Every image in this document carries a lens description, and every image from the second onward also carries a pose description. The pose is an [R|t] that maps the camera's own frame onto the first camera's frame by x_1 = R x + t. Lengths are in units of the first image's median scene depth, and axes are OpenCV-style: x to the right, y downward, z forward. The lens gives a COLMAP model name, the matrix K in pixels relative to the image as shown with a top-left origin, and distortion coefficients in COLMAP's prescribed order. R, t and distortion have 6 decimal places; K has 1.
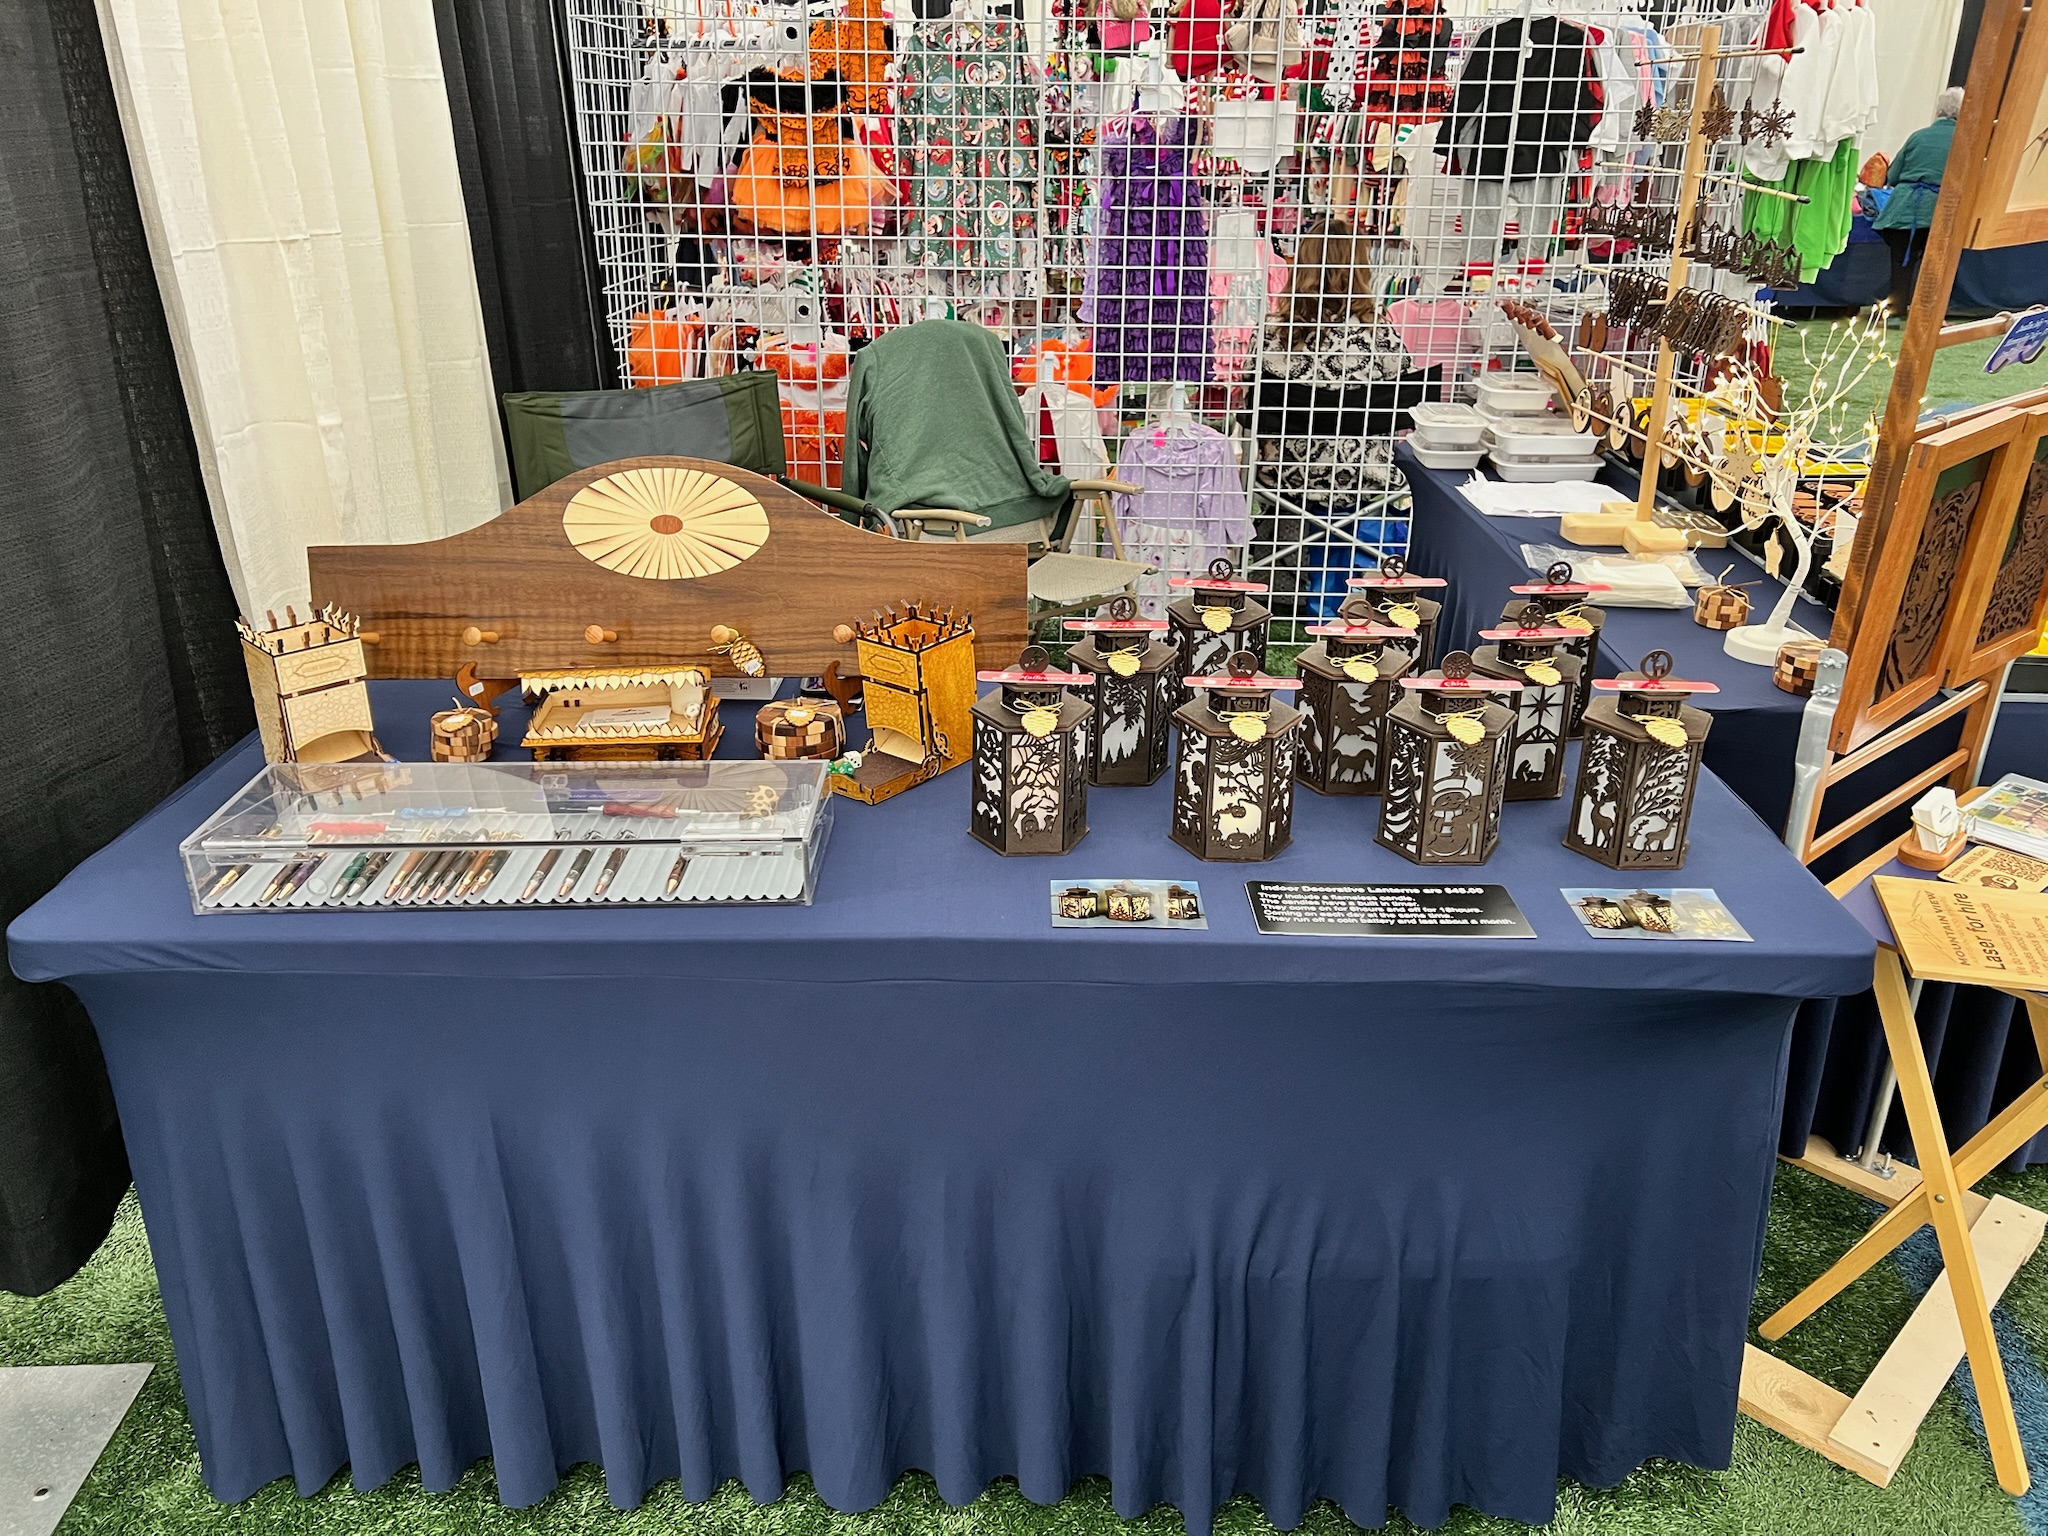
lens RADIAL K [[1563.4, 0, 1014.0], [0, 1563.4, 767.9], [0, 0, 1]] dist [0.056021, -0.053692]
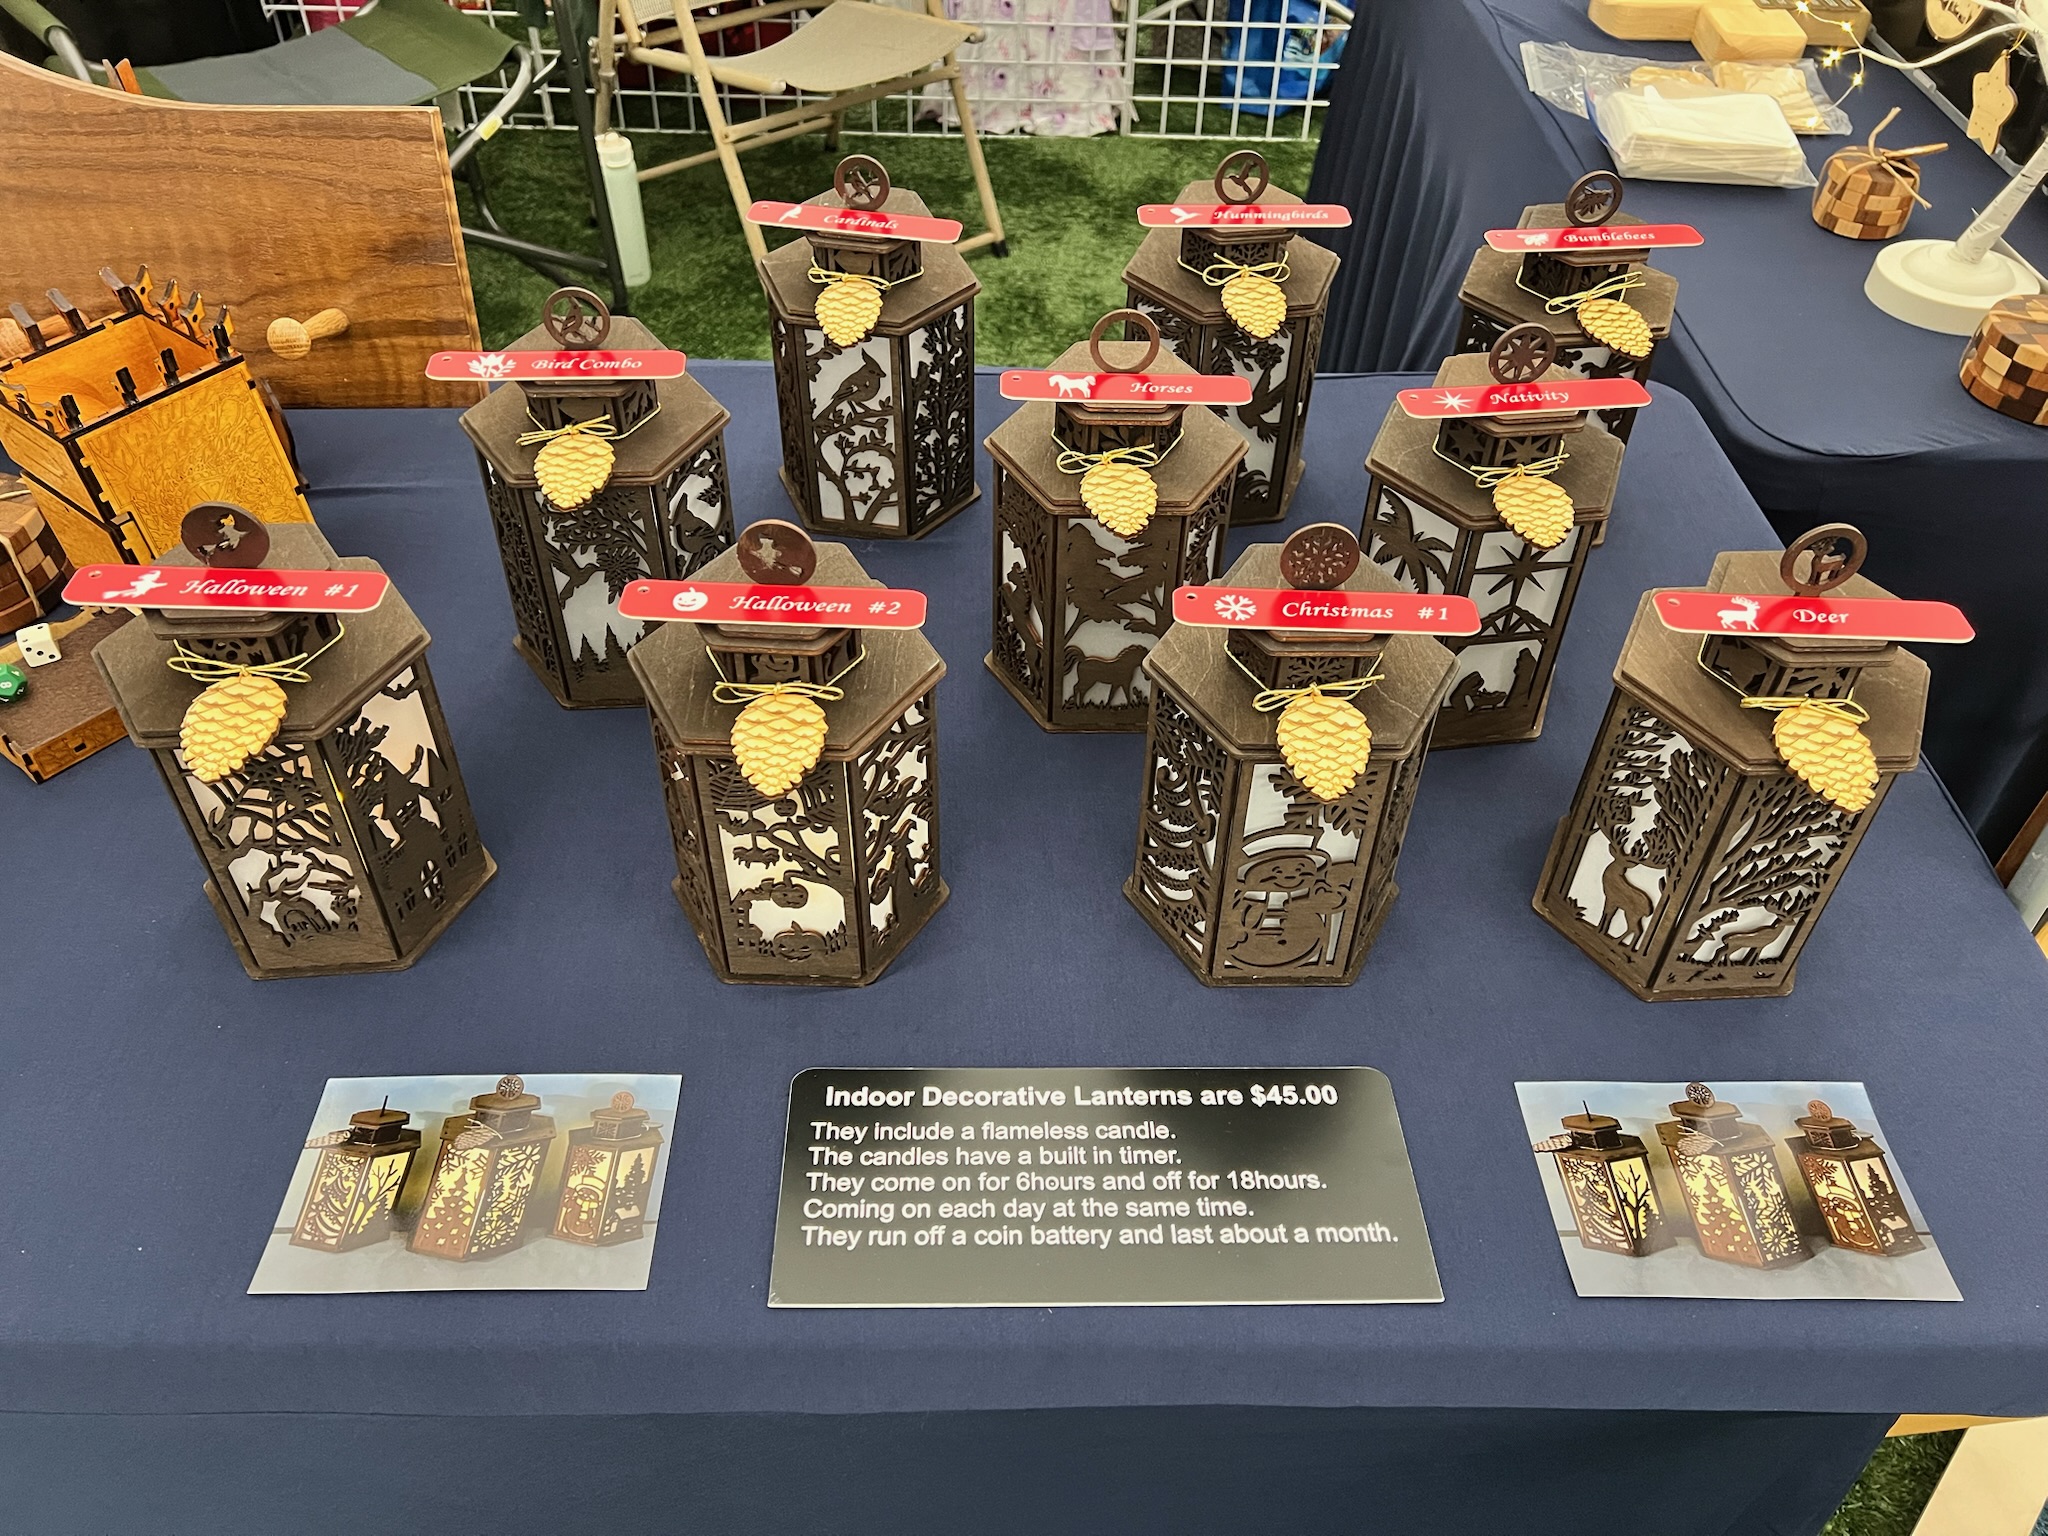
lens RADIAL K [[1563.4, 0, 1030.3], [0, 1563.4, 786.8], [0, 0, 1]] dist [0.056021, -0.053692]
pose [[0.999194, -0.012917, 0.038005, 0.175625], [-0.001177, 0.936973, 0.349399, -0.133640], [-0.040122, -0.349162, 0.936203, 0.556589]]
